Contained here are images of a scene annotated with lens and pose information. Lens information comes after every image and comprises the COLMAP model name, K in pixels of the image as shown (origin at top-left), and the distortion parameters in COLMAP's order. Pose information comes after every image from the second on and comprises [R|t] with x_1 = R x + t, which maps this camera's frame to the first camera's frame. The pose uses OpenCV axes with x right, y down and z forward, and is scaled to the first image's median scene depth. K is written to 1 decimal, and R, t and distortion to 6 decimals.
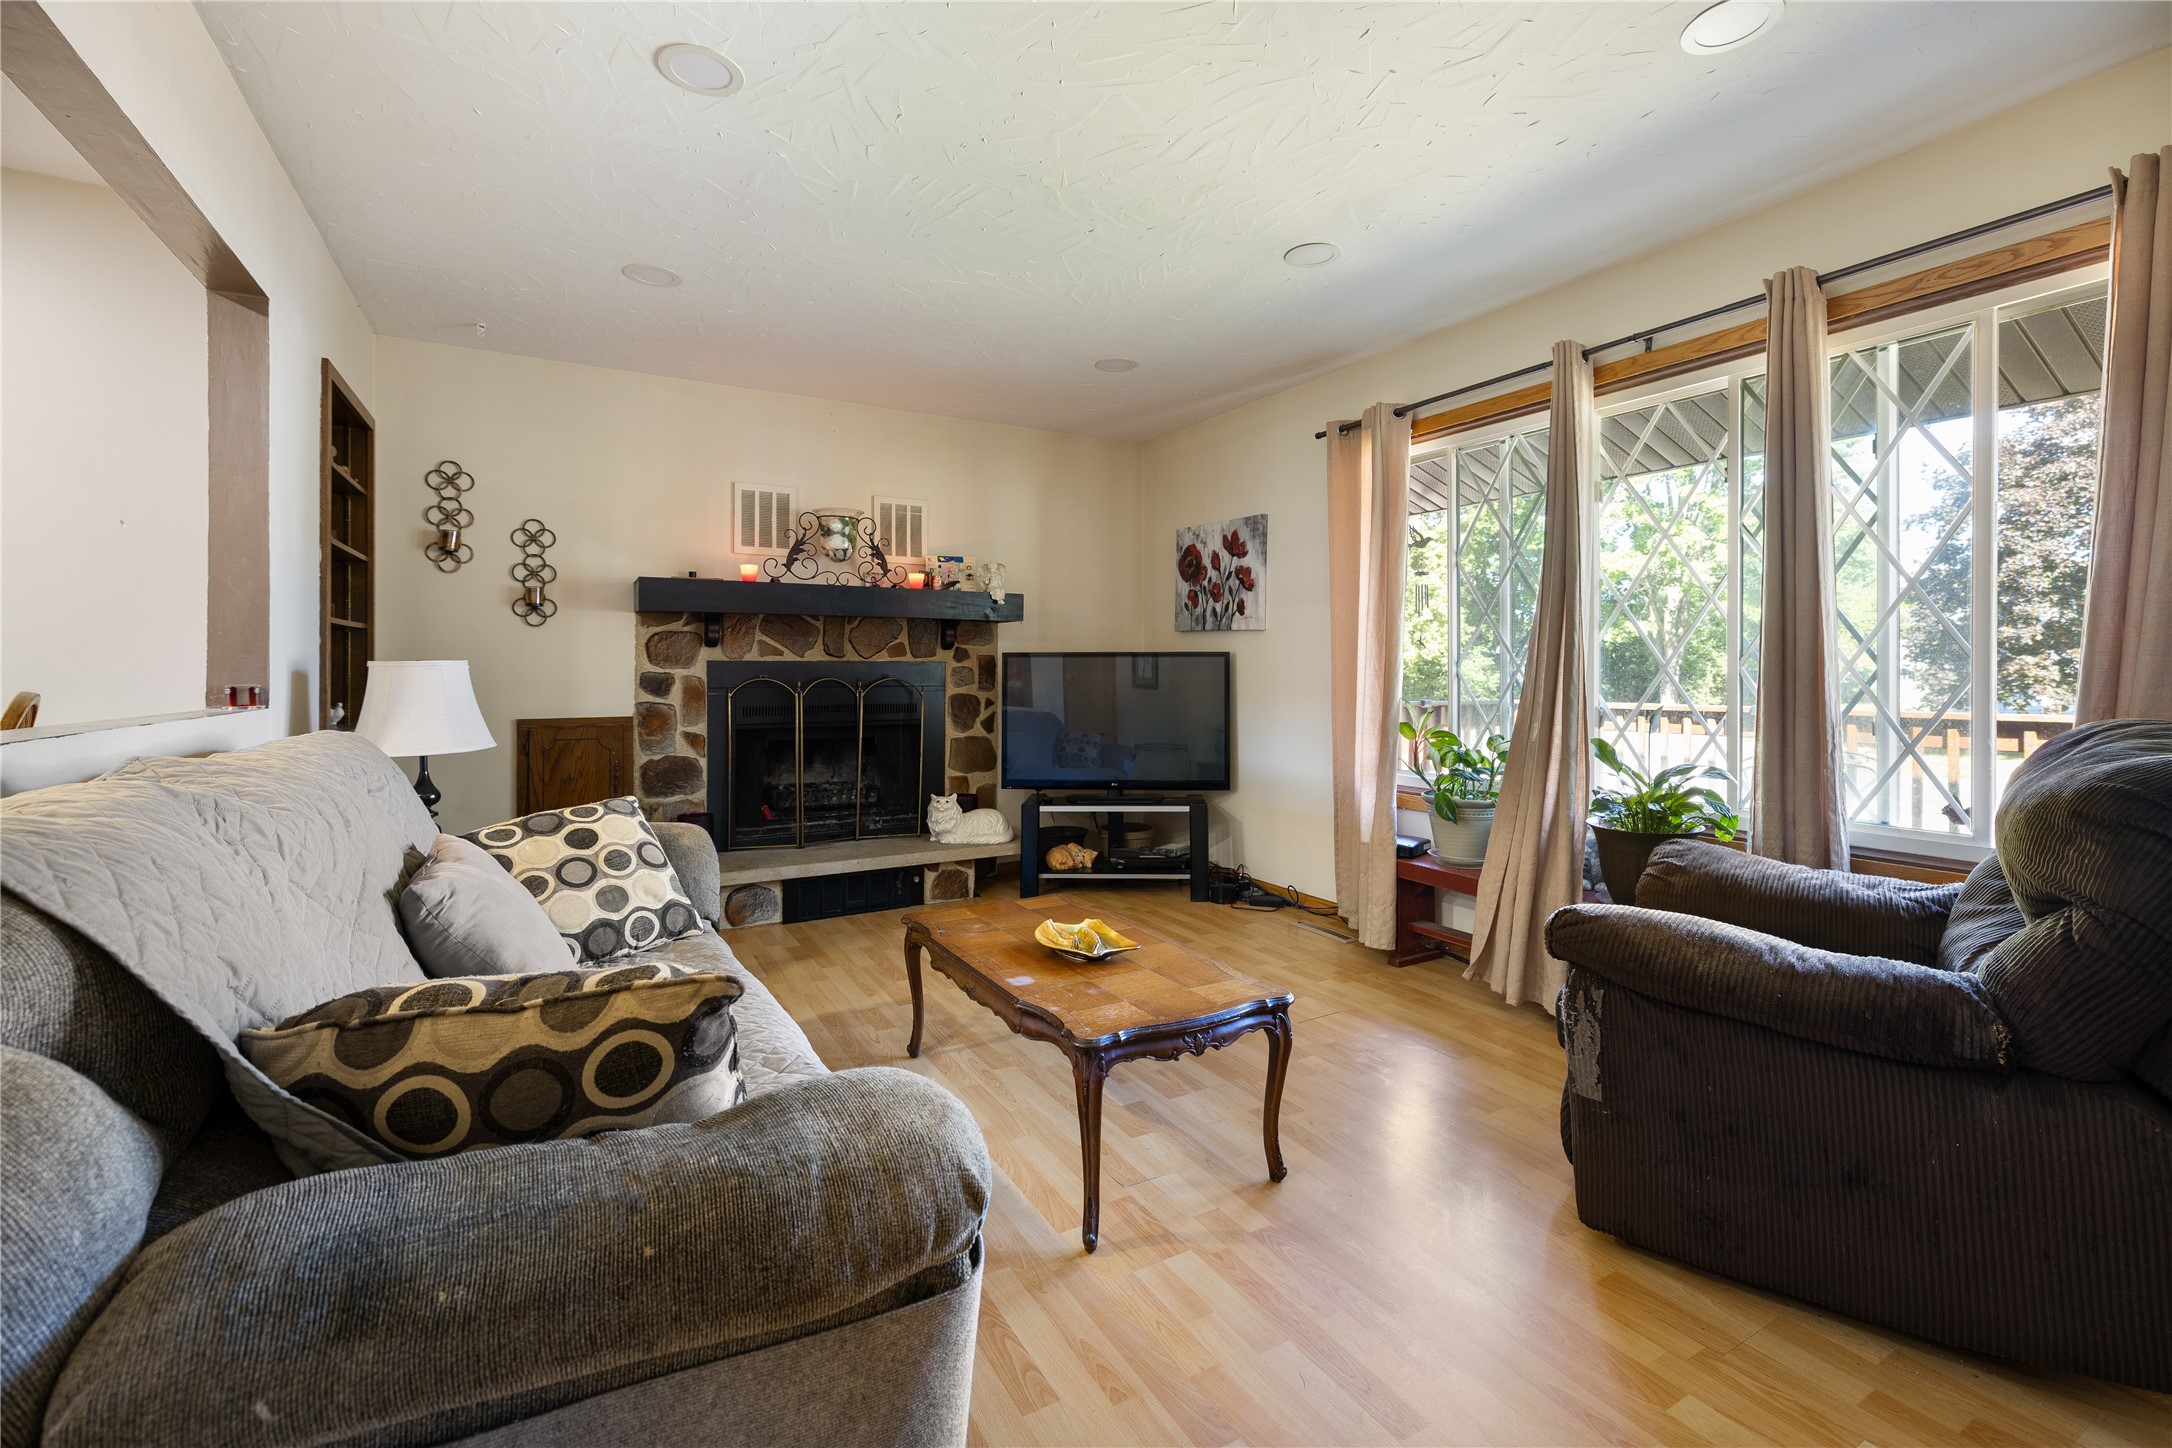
lens RADIAL K [[938.8, 0, 1090.2], [0, 938.8, 671.7], [0, 0, 1]] dist [0.000885, -0.000082]
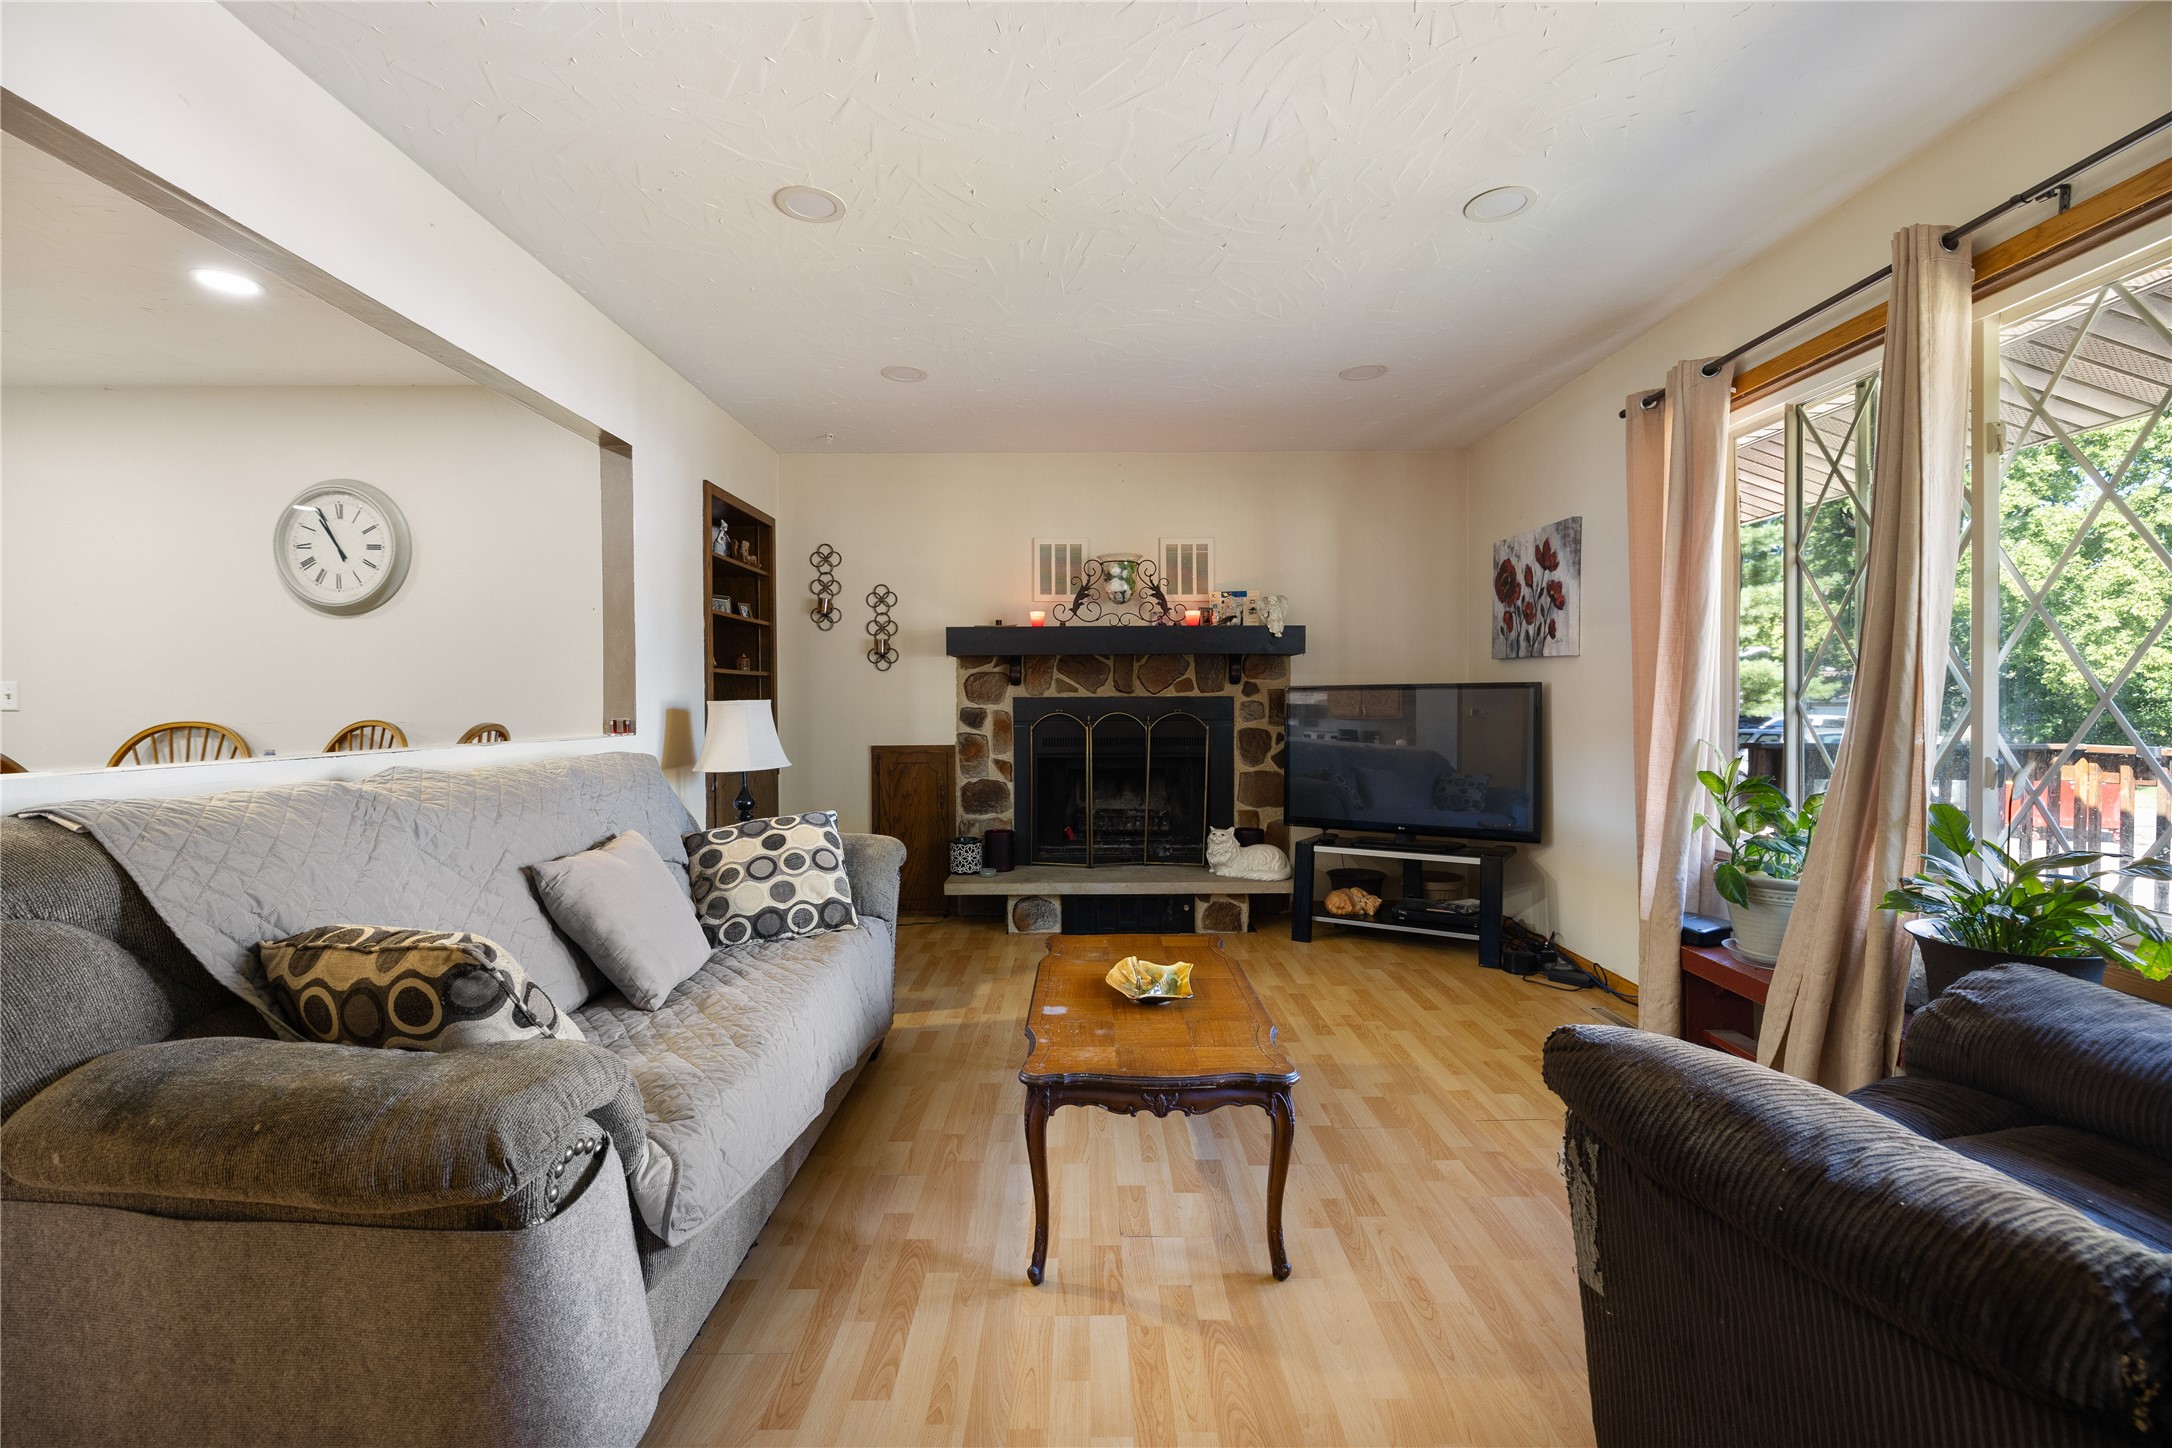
lens RADIAL K [[917.2, 0, 1083.8], [0, 917.2, 716.9], [0, 0, 1]] dist [-0.000272, 0.000170]
pose [[0.866616, 0.003294, -0.498966, 0.225006], [0.003849, 0.999904, 0.013285, -0.002317], [0.498962, -0.013433, 0.866520, 0.075394]]
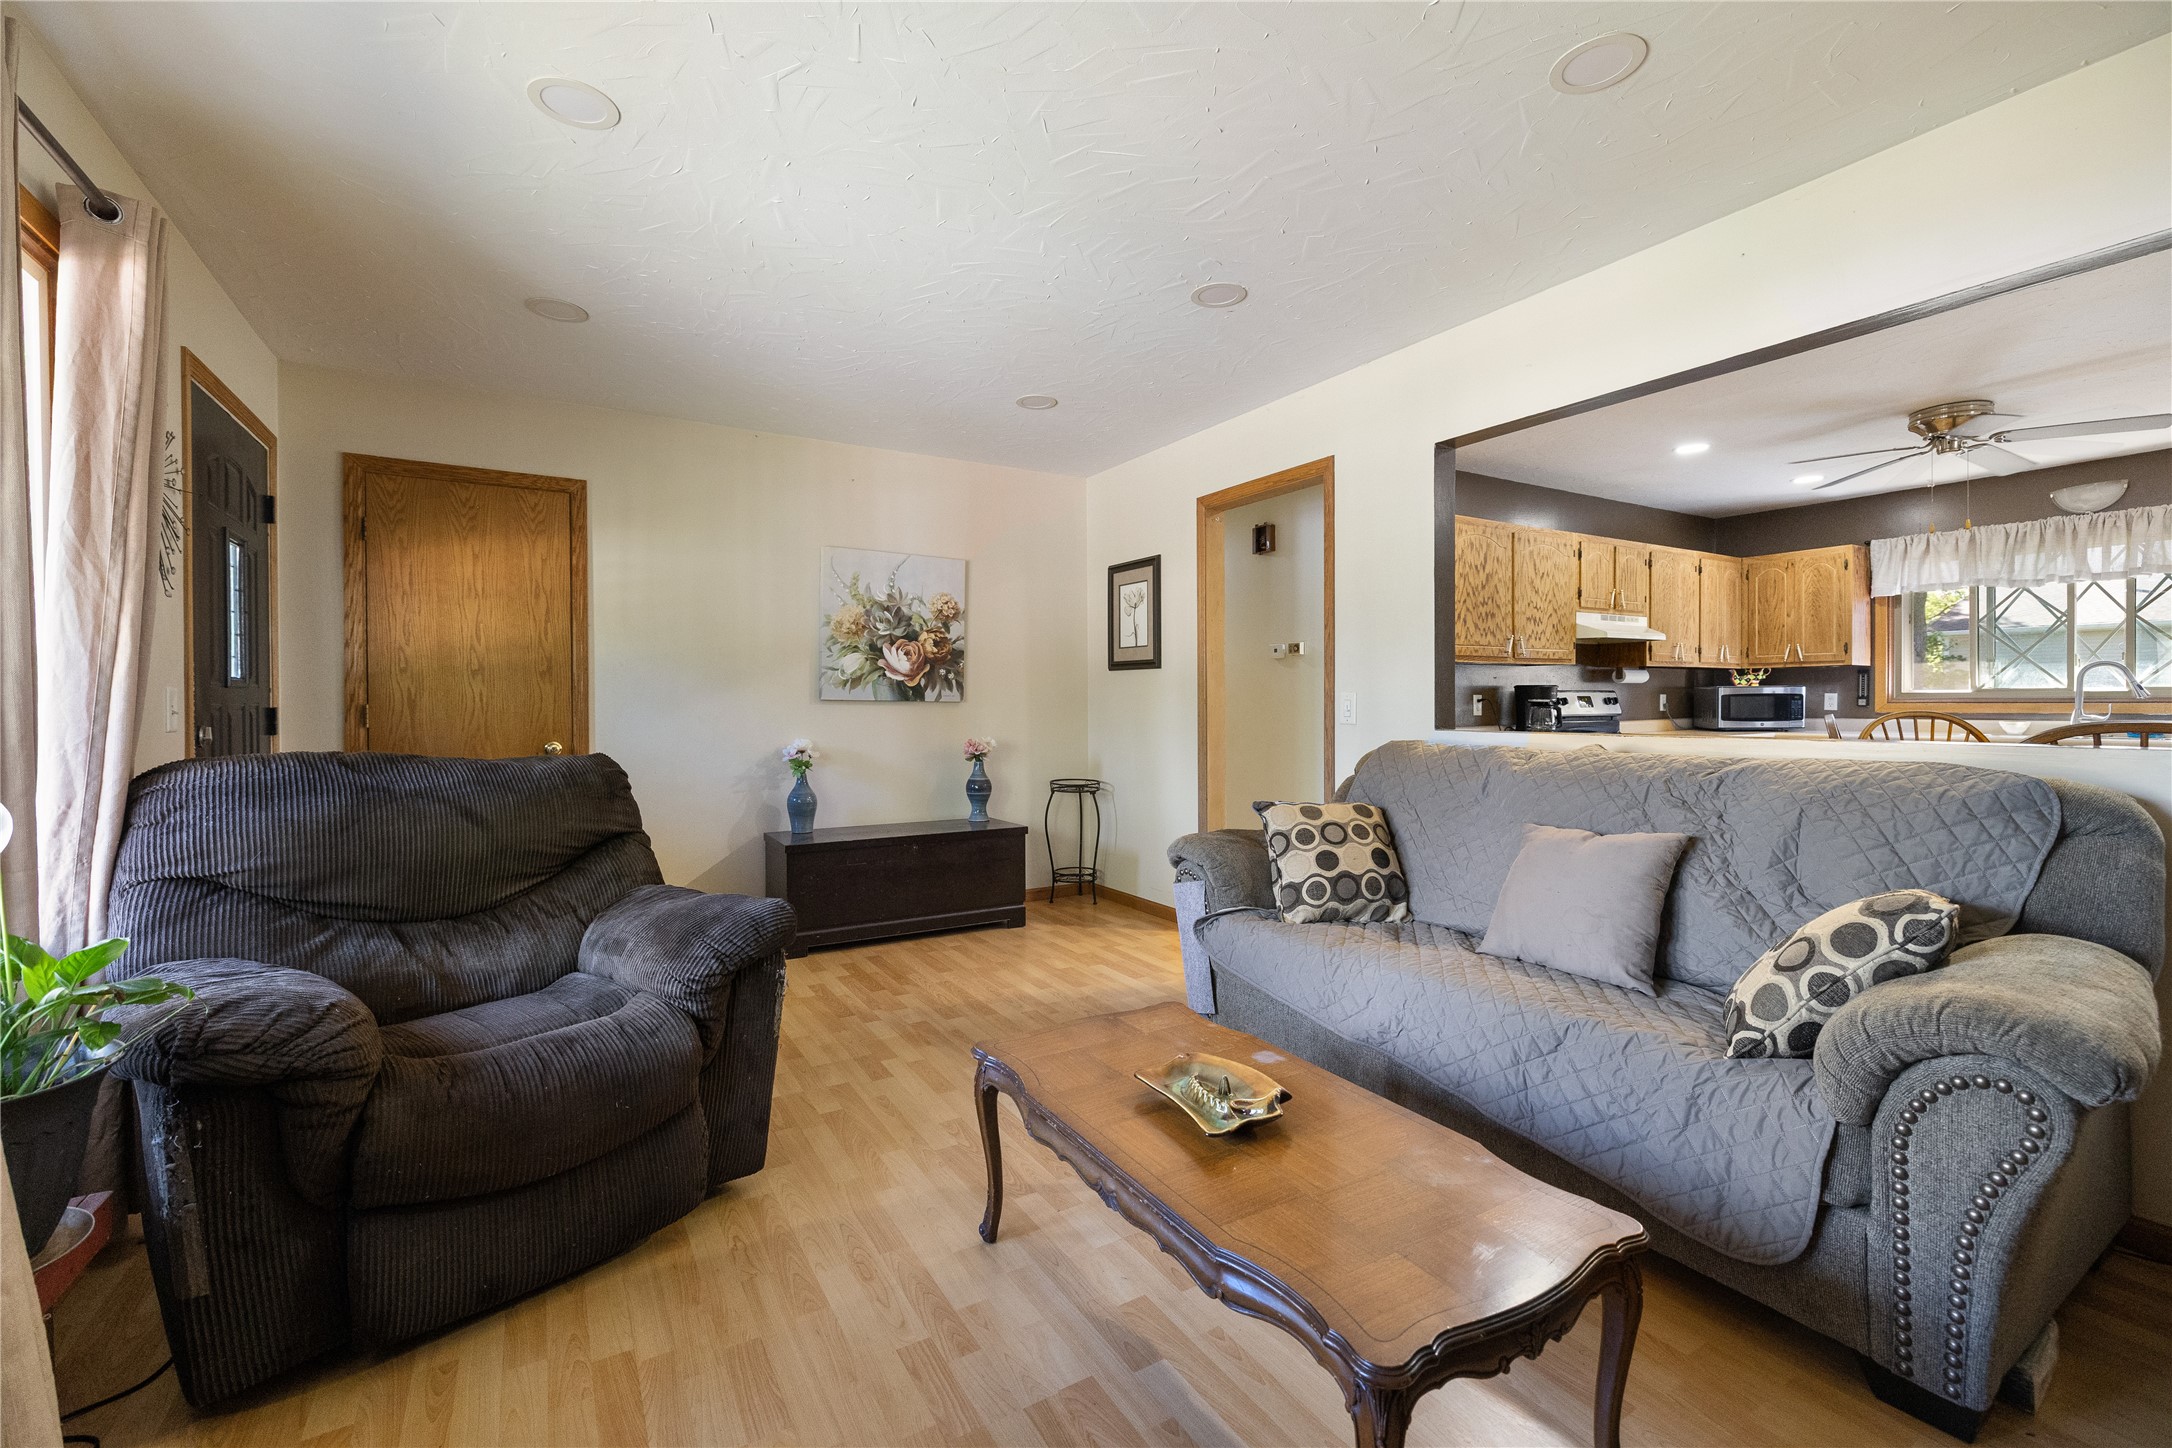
lens RADIAL K [[917.2, 0, 1083.8], [0, 917.2, 716.9], [0, 0, 1]] dist [-0.000272, 0.000170]
pose [[-0.999828, -0.002295, -0.018408, 0.057832], [-0.002314, 0.999997, 0.000993, 0.003385], [0.018405, 0.001036, -0.999830, 0.926014]]
